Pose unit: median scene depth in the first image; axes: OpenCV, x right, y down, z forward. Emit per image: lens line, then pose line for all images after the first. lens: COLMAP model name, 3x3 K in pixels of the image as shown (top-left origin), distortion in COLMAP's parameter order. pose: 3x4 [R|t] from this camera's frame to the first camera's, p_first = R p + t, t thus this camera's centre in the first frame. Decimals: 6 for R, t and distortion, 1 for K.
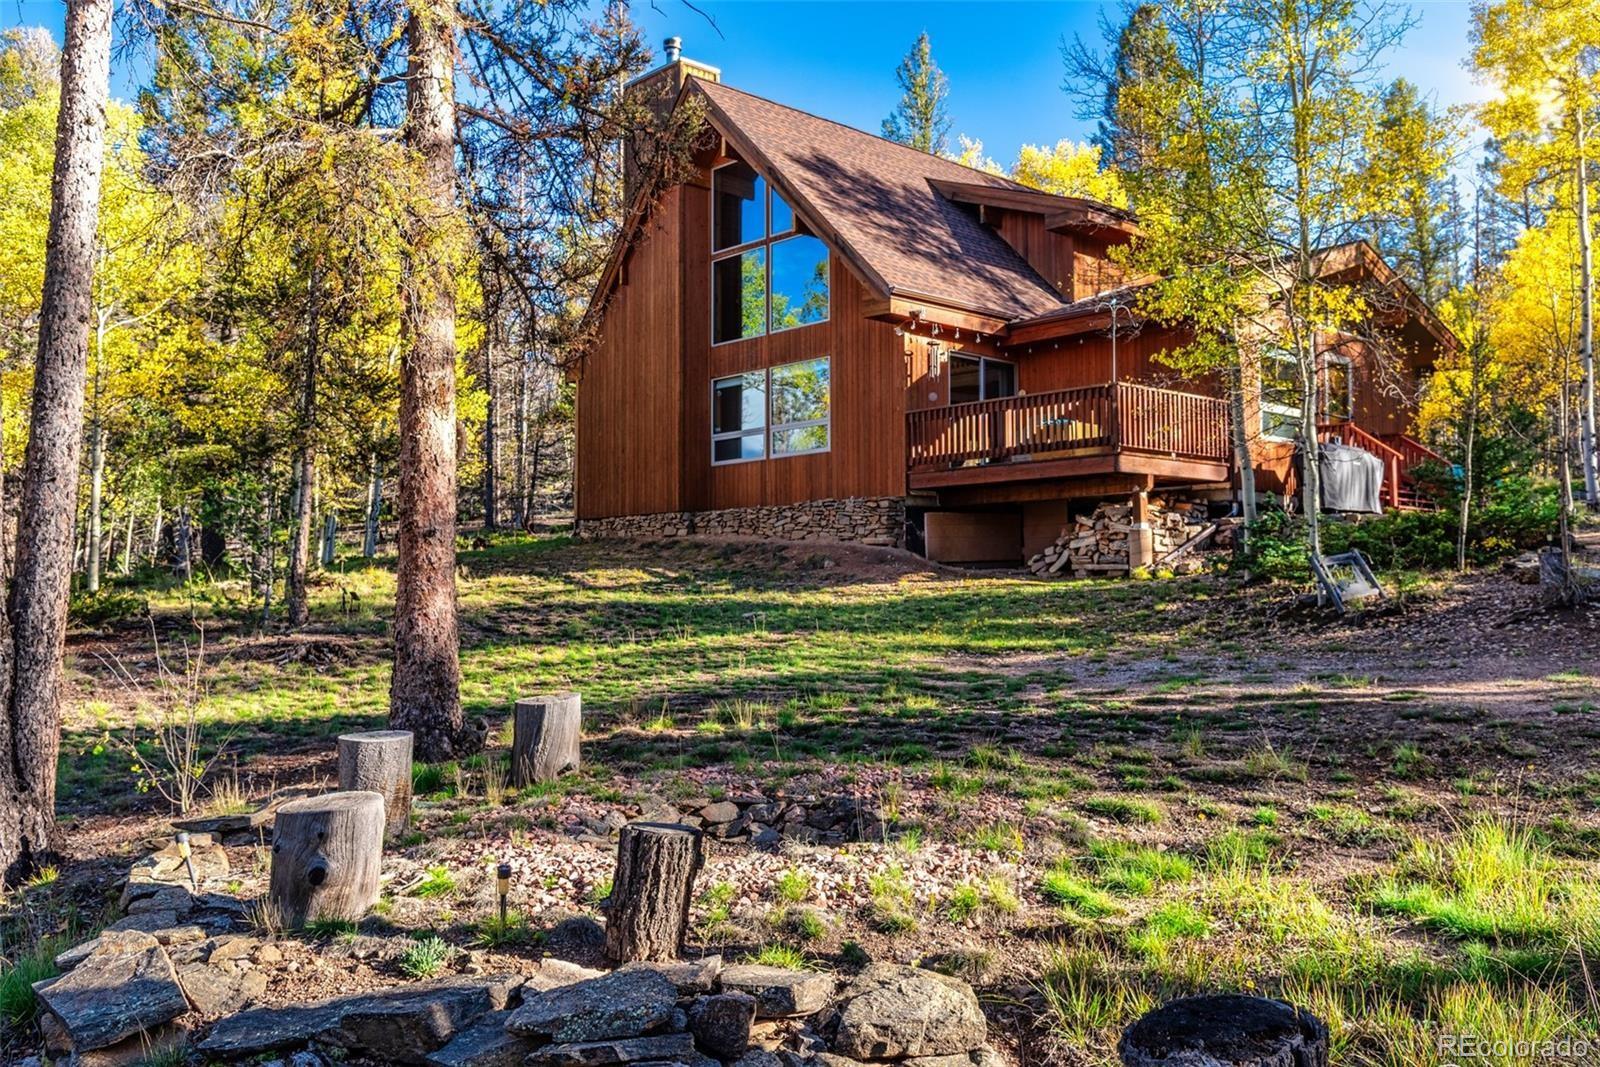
lens RADIAL K [[1403.1, 0, 800.0], [0, 1403.1, 533.5], [0, 0, 1]] dist [-0.000981, 0.000539]
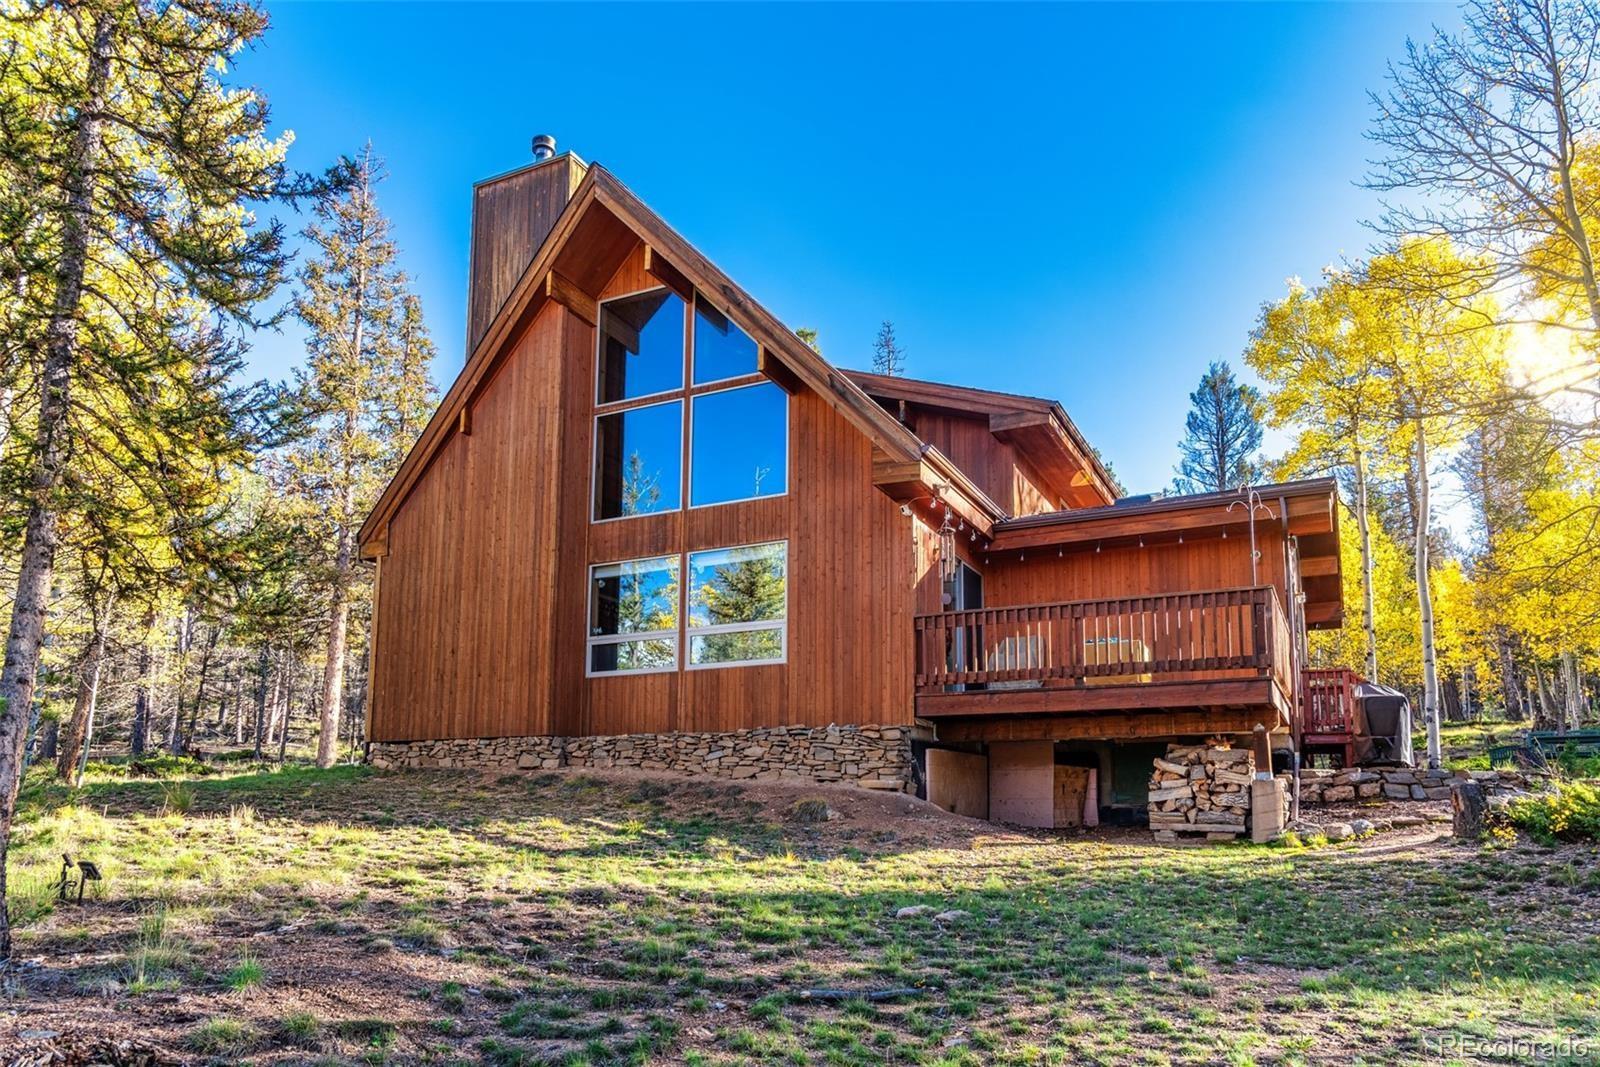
lens RADIAL K [[1097.6, 0, 799.5], [0, 1097.6, 697.9], [0, 0, 1]] dist [0.007061, 0.000815]
pose [[0.932129, 0.057023, 0.357609, -0.179829], [-0.031206, 0.996499, -0.077558, 0.005717], [-0.360780, 0.061135, 0.930645, 0.436819]]
